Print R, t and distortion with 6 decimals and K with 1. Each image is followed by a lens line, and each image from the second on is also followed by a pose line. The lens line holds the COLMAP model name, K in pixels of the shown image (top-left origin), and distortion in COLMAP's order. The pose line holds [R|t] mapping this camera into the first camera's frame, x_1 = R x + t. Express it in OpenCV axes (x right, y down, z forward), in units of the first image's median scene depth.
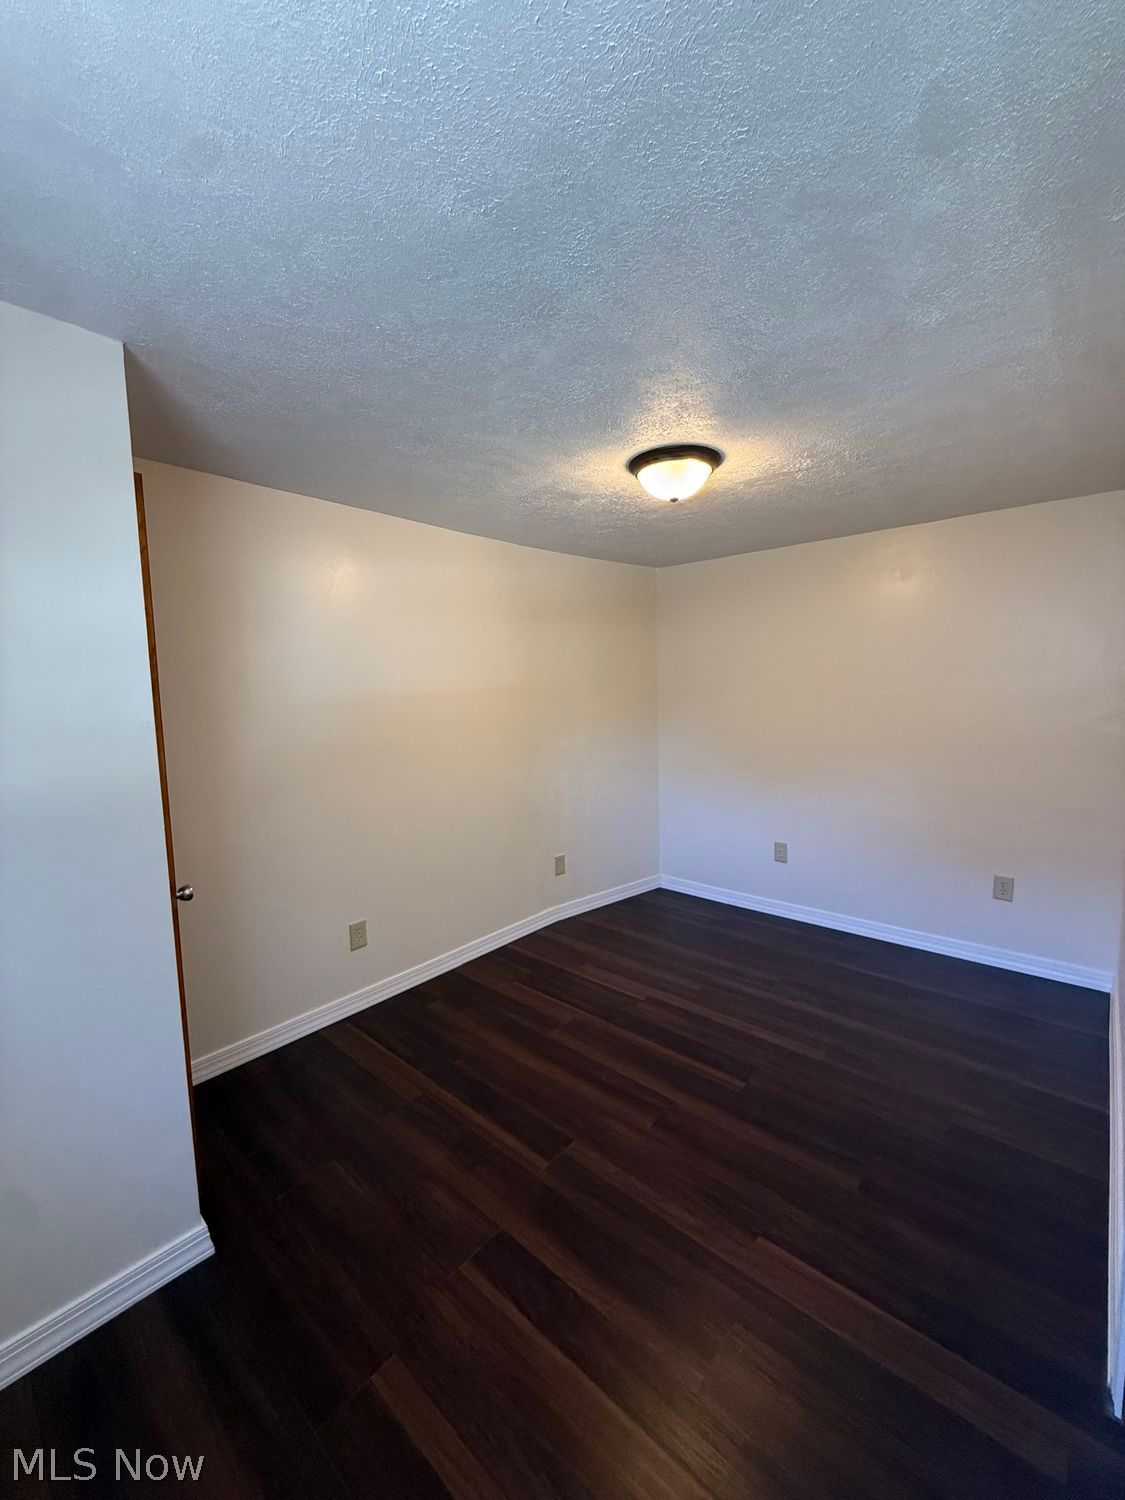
lens RADIAL K [[596.9, 0, 563.0], [0, 596.9, 747.6], [0, 0, 1]] dist [-0.002122, -0.000213]
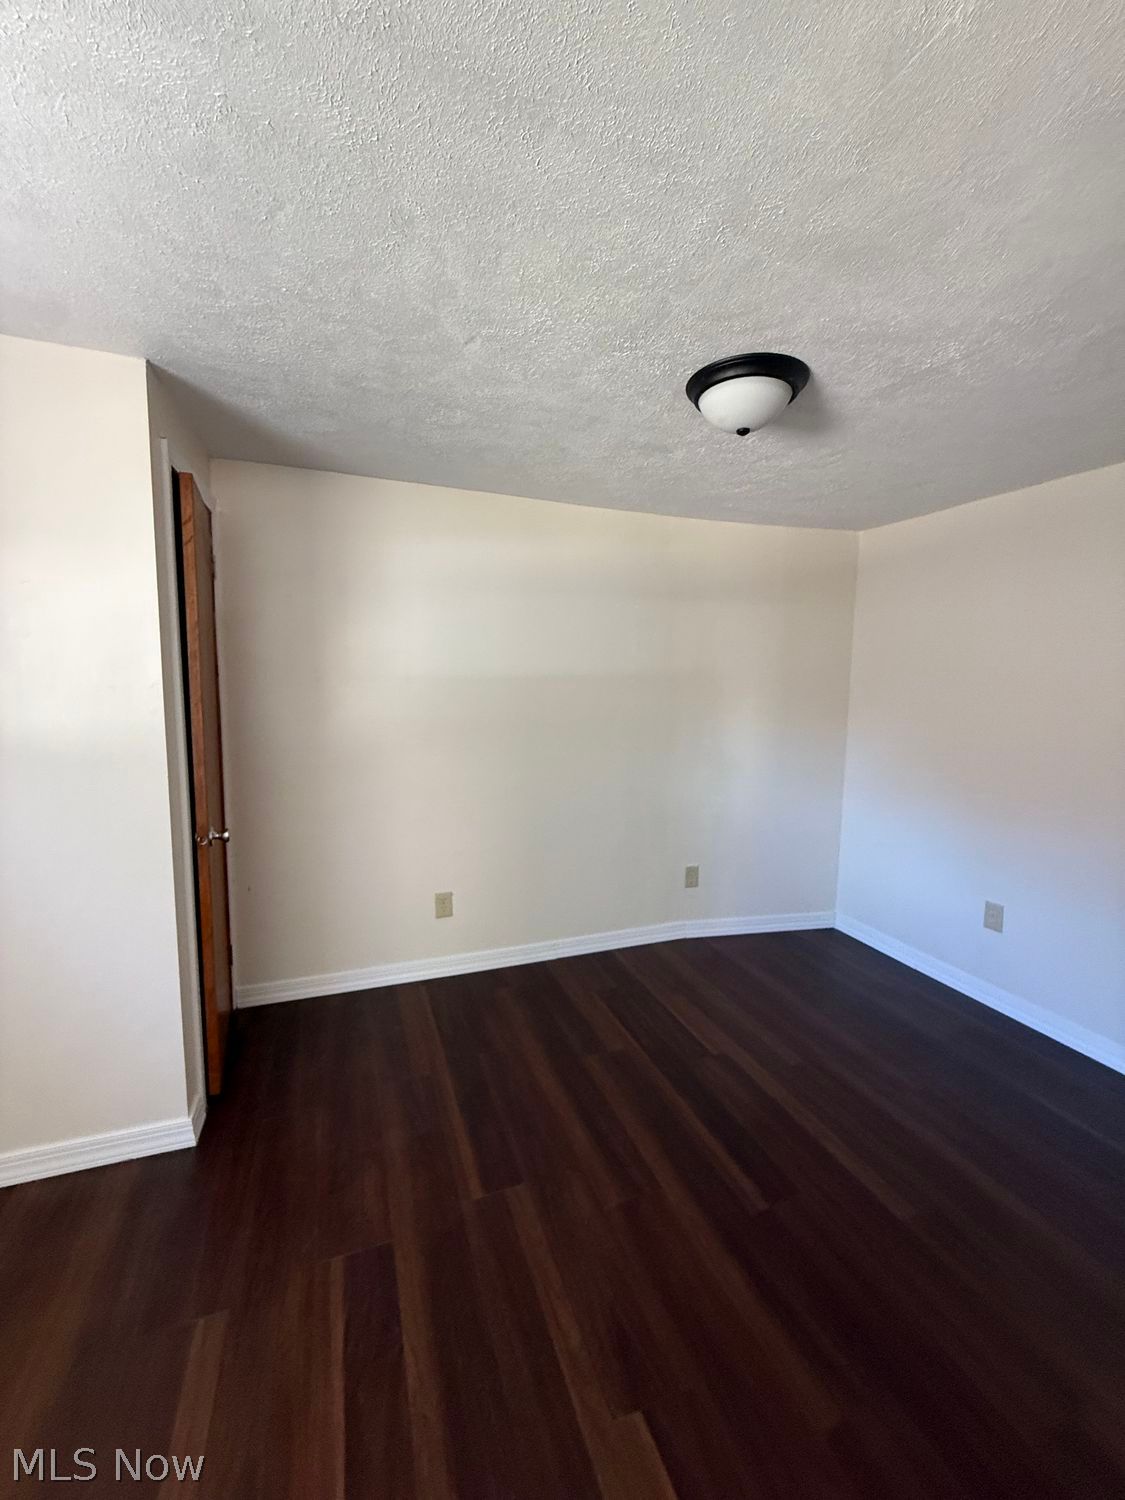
lens RADIAL K [[596.9, 0, 563.0], [0, 596.9, 747.6], [0, 0, 1]] dist [-0.002122, -0.000213]
pose [[0.884964, 0.088711, -0.457132, 0.343621], [-0.081331, 0.996042, 0.035842, -0.017308], [0.458502, 0.005460, 0.888676, 0.196111]]
